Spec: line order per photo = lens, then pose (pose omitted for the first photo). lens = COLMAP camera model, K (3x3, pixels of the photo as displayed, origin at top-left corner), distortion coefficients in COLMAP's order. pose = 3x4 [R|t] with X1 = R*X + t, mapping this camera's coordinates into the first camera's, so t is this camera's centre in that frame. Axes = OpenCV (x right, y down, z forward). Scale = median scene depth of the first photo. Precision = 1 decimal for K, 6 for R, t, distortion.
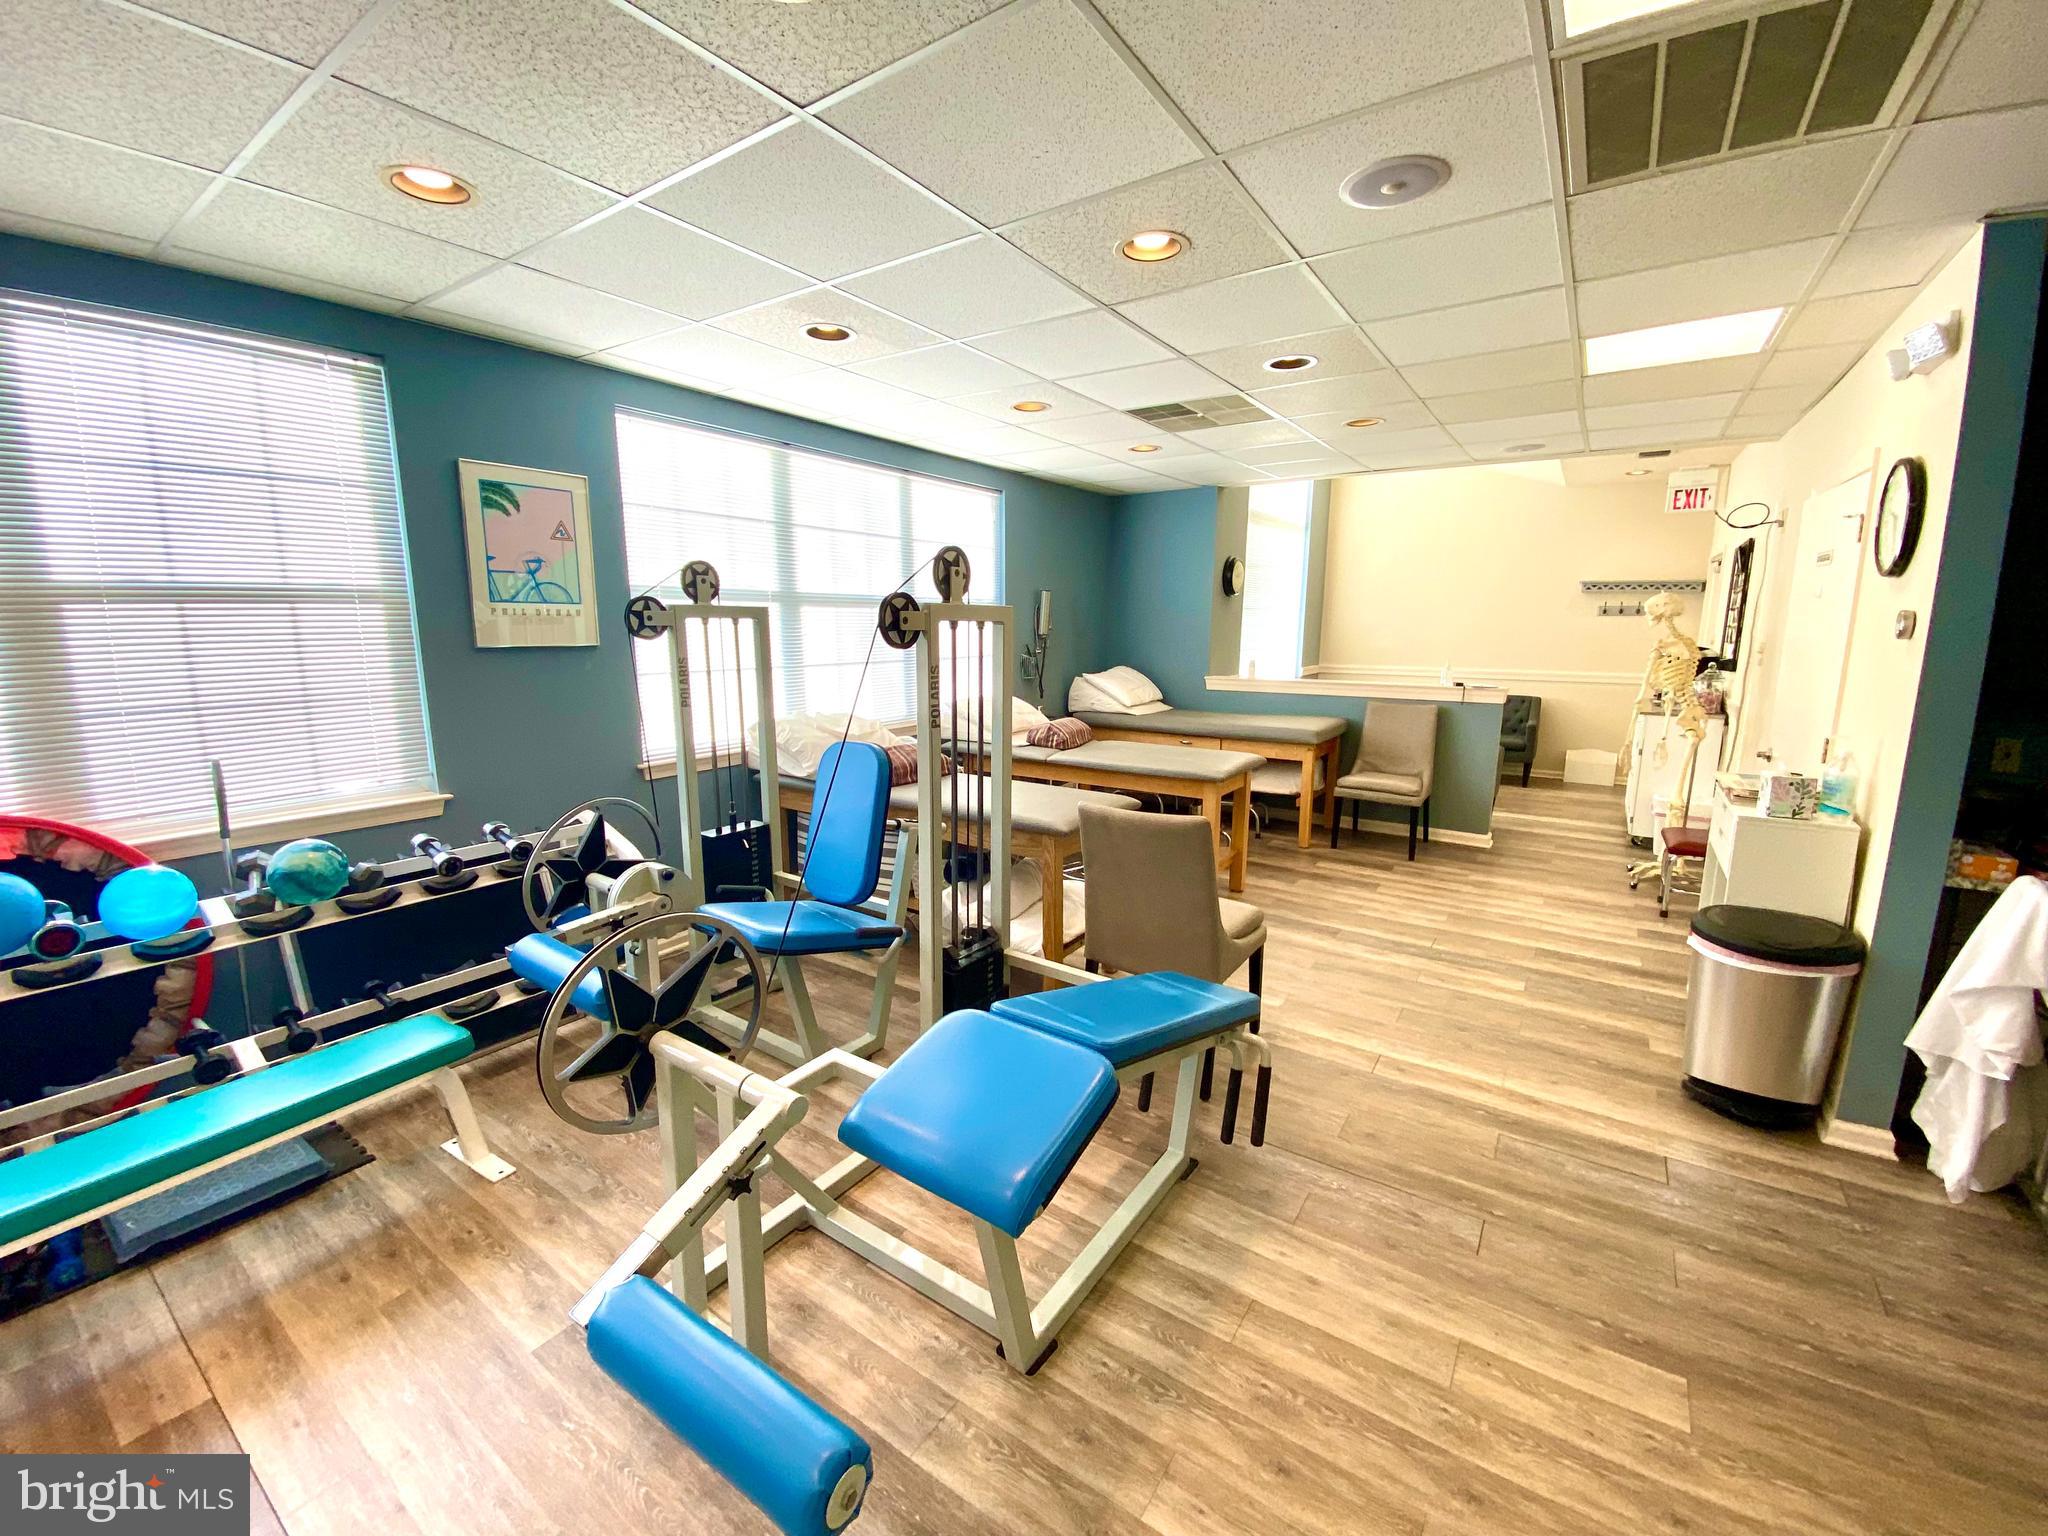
lens RADIAL K [[836.6, 0, 1024.0], [0, 836.6, 768.0], [0, 0, 1]] dist [0.003799, -0.009852]
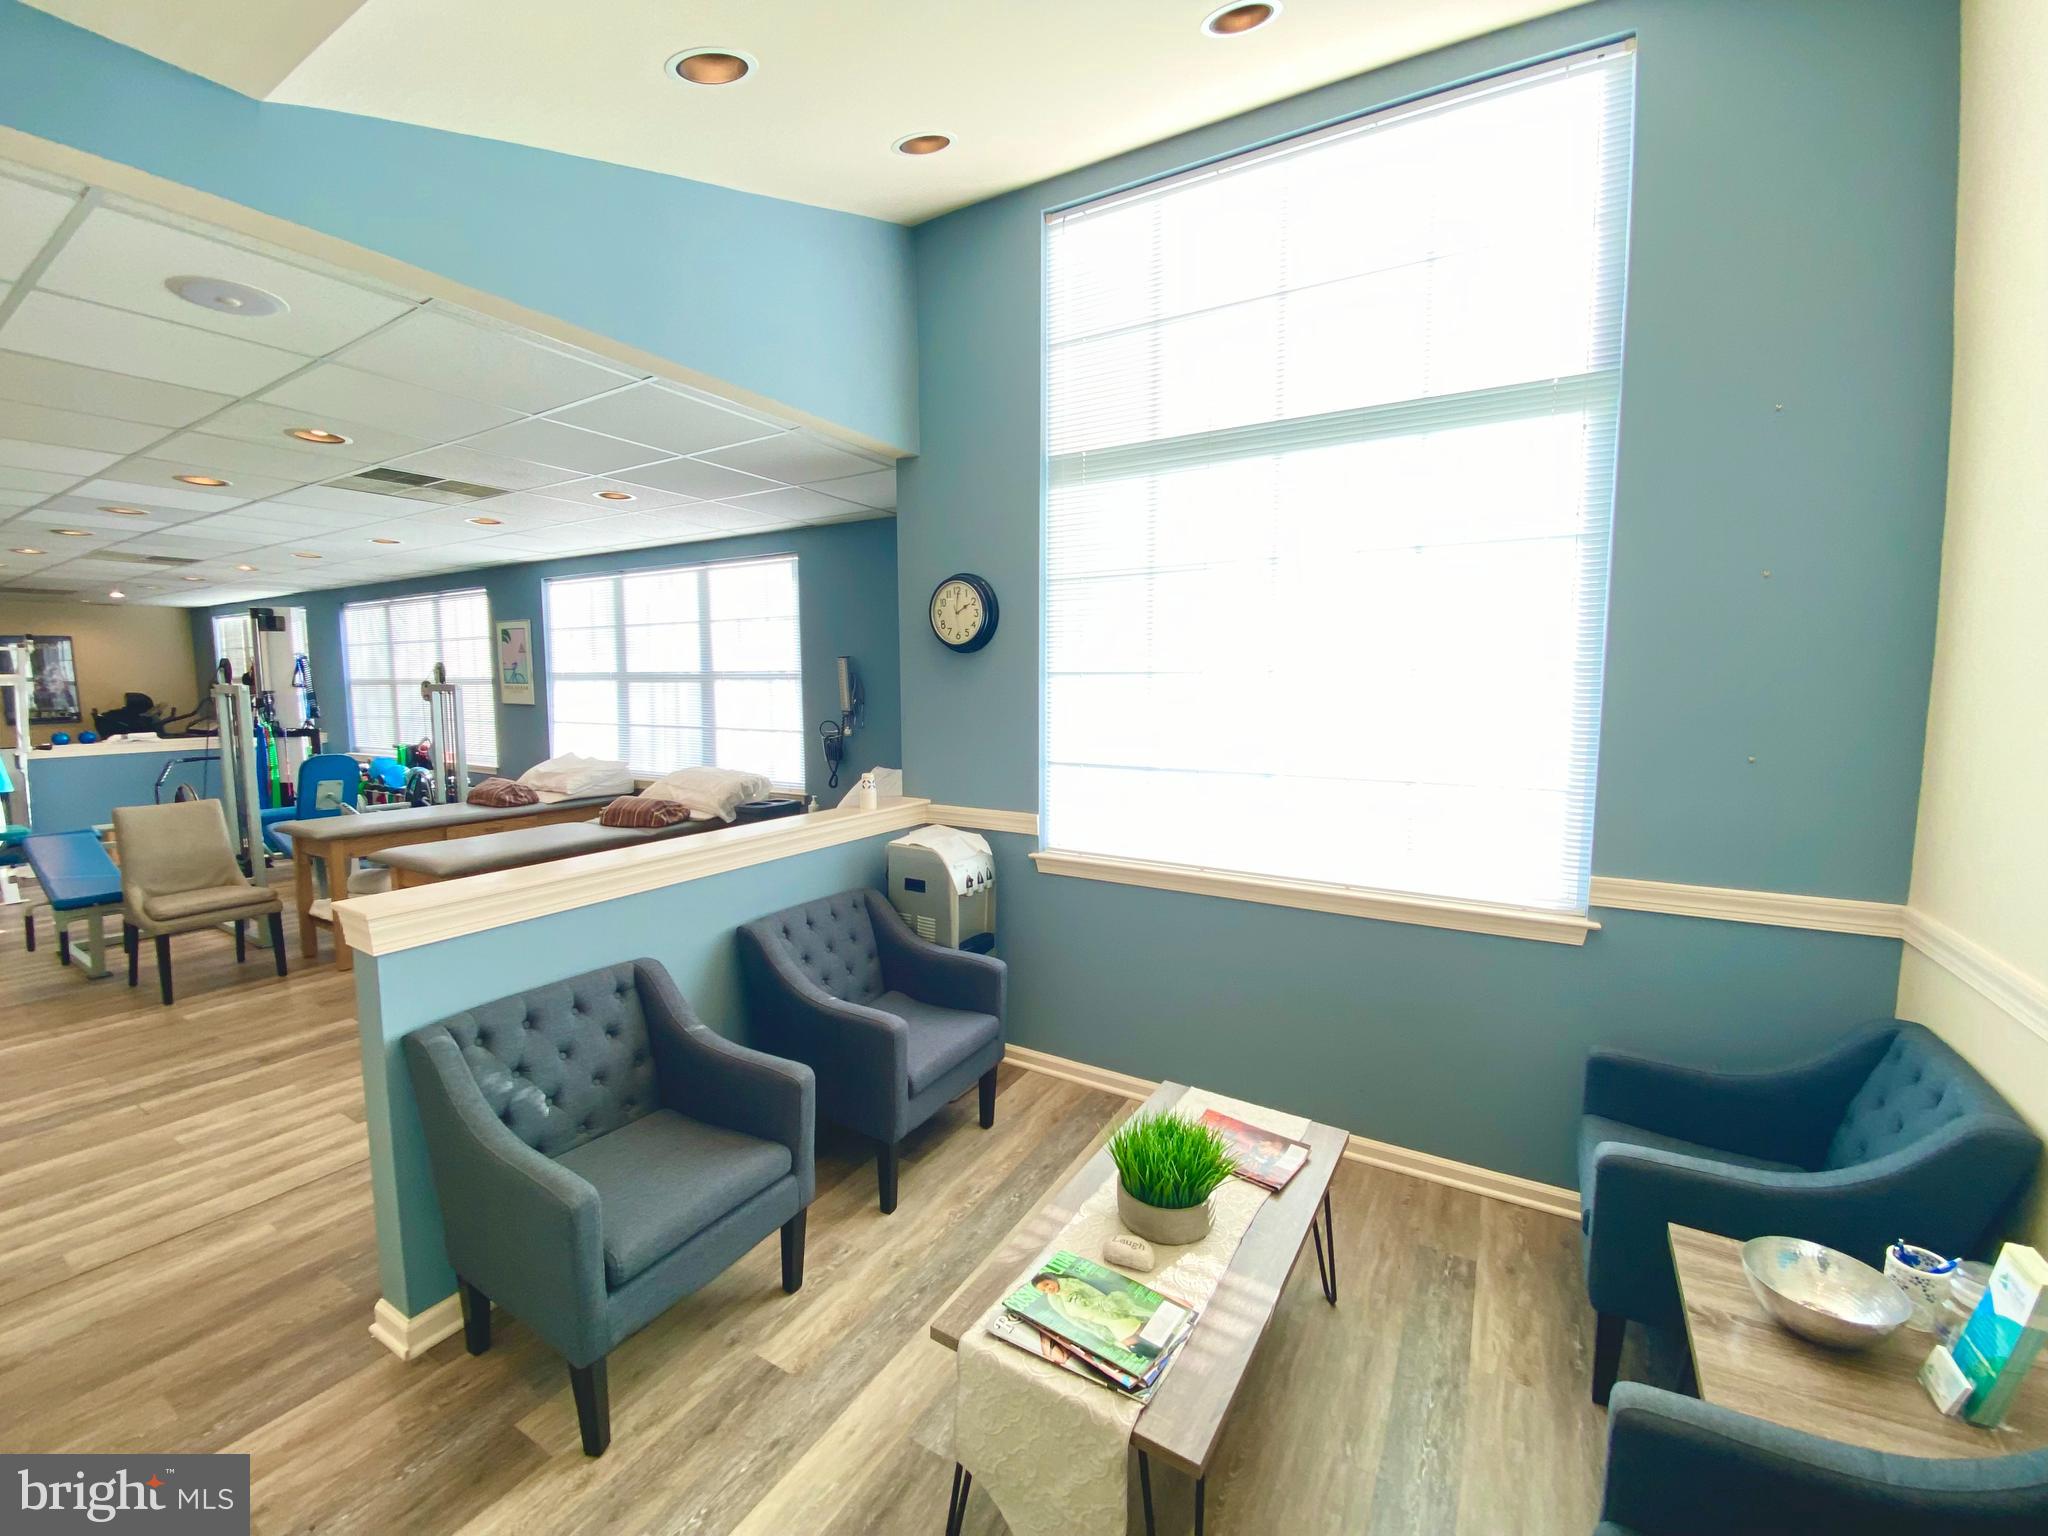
lens RADIAL K [[836.6, 0, 1024.0], [0, 836.6, 768.0], [0, 0, 1]] dist [0.003799, -0.009852]
pose [[0.056575, 0.107950, -0.992545, 1.692183], [-0.167708, 0.981039, 0.097139, -0.431972], [0.984212, 0.160962, 0.073607, 2.265630]]
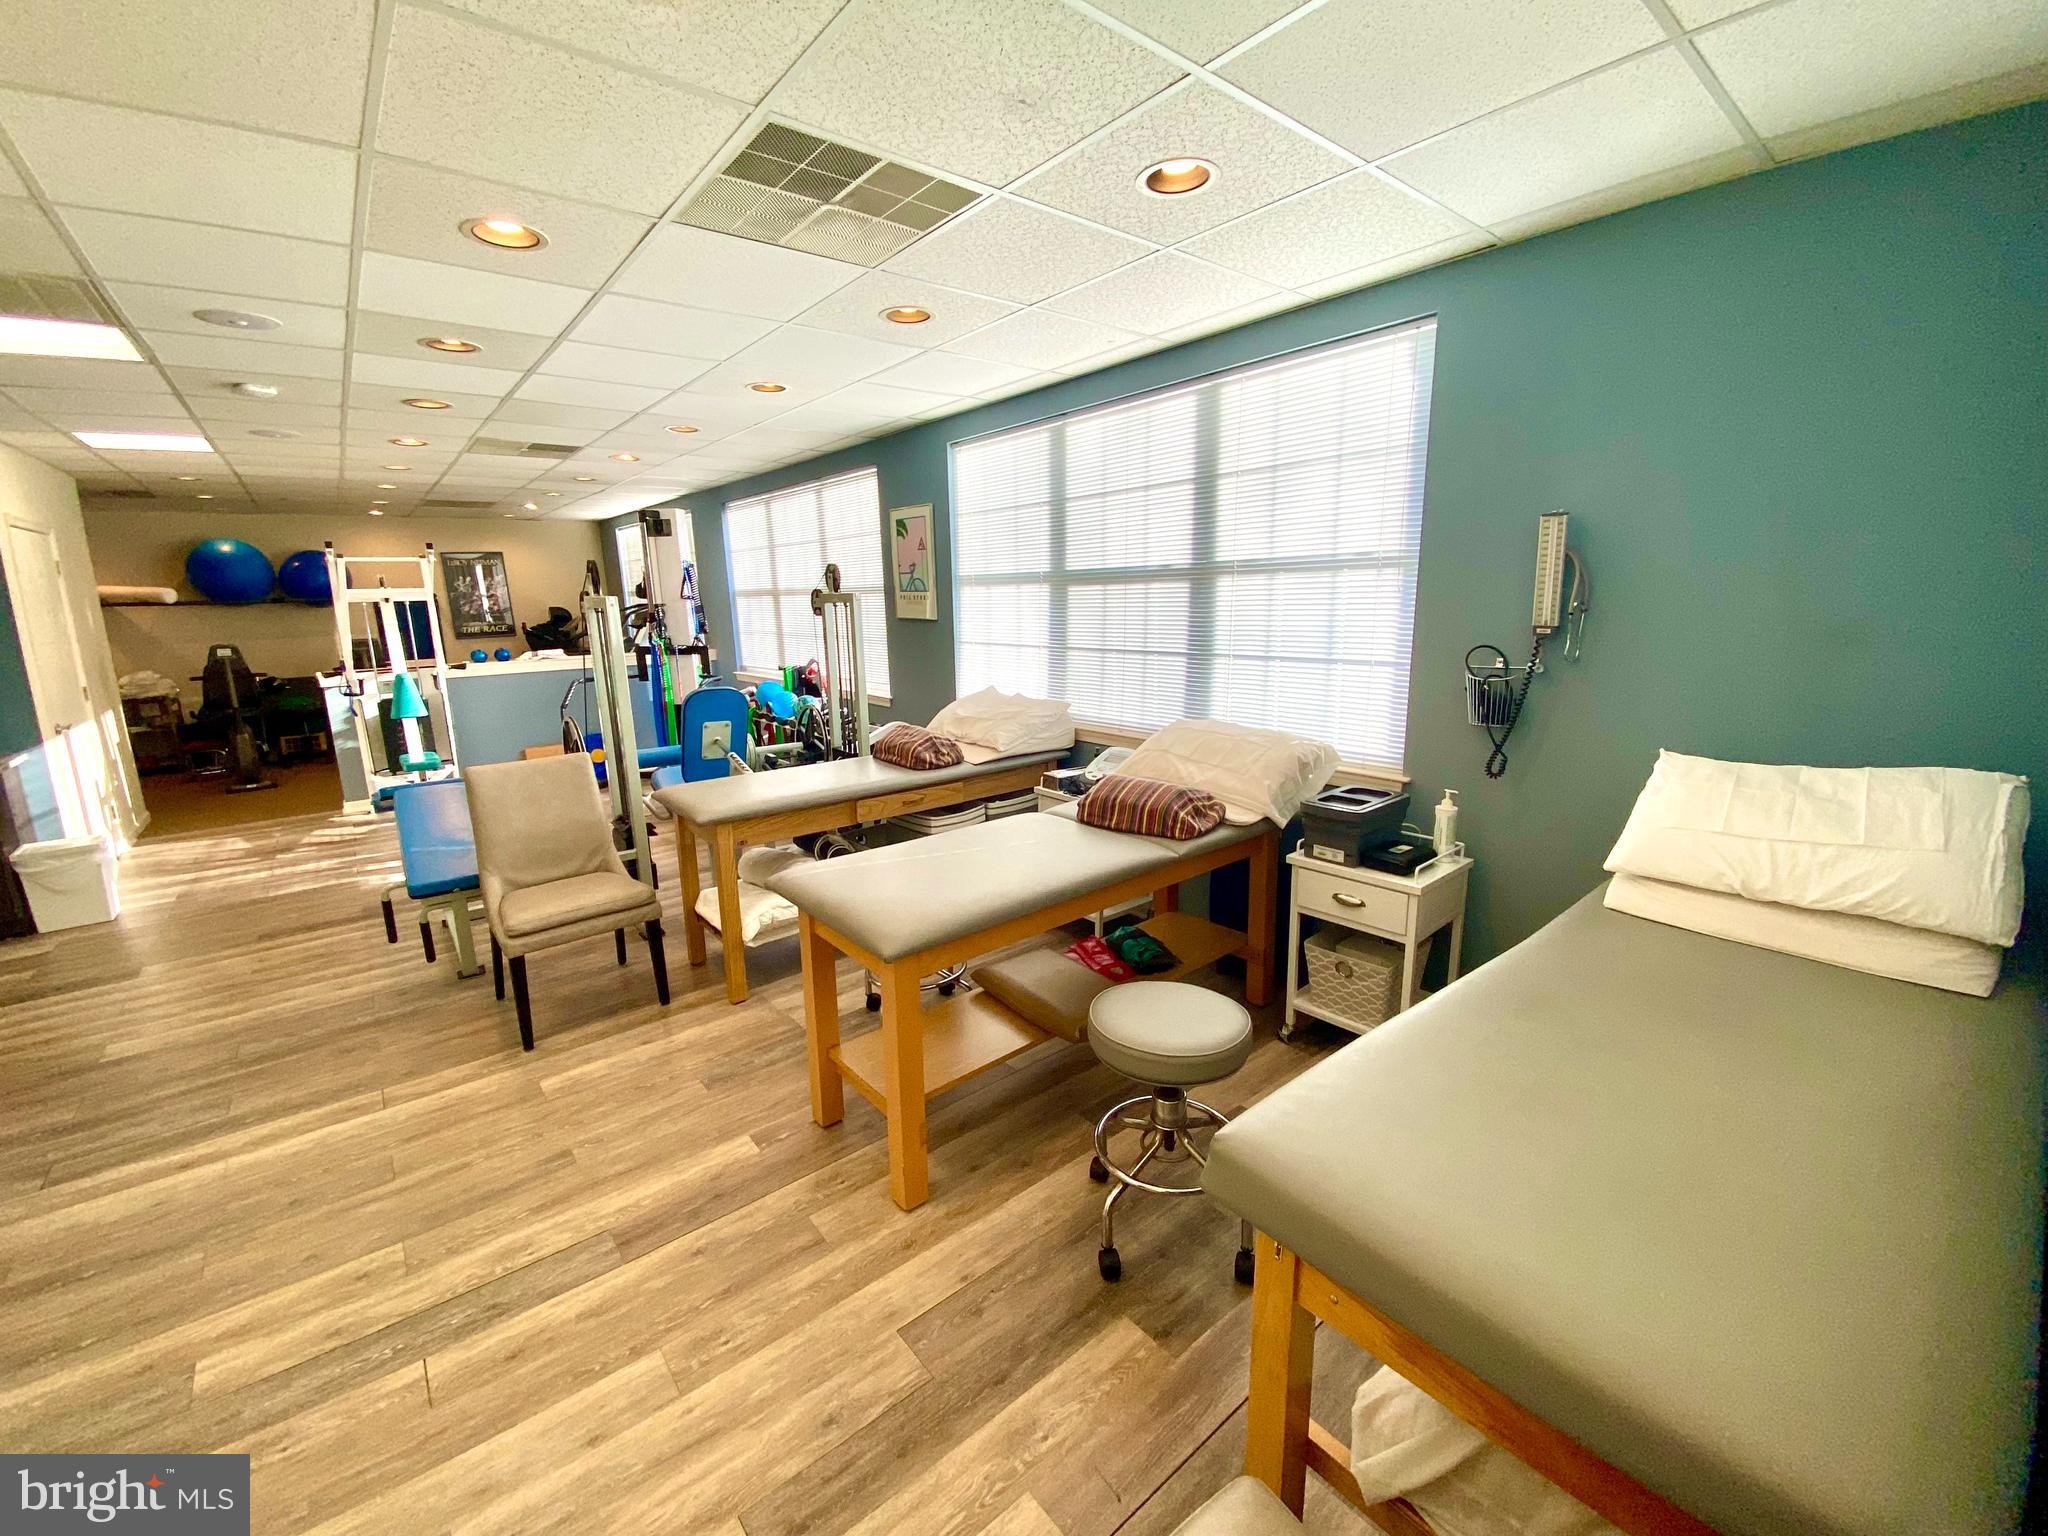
lens RADIAL K [[811.0, 0, 1024.0], [0, 811.0, 768.0], [0, 0, 1]] dist [0.066326, -0.038475]
pose [[-0.283823, 0.217044, -0.933990, 0.973546], [-0.136482, 0.954984, 0.263397, -0.336267], [0.949114, 0.202231, -0.241424, 1.764876]]
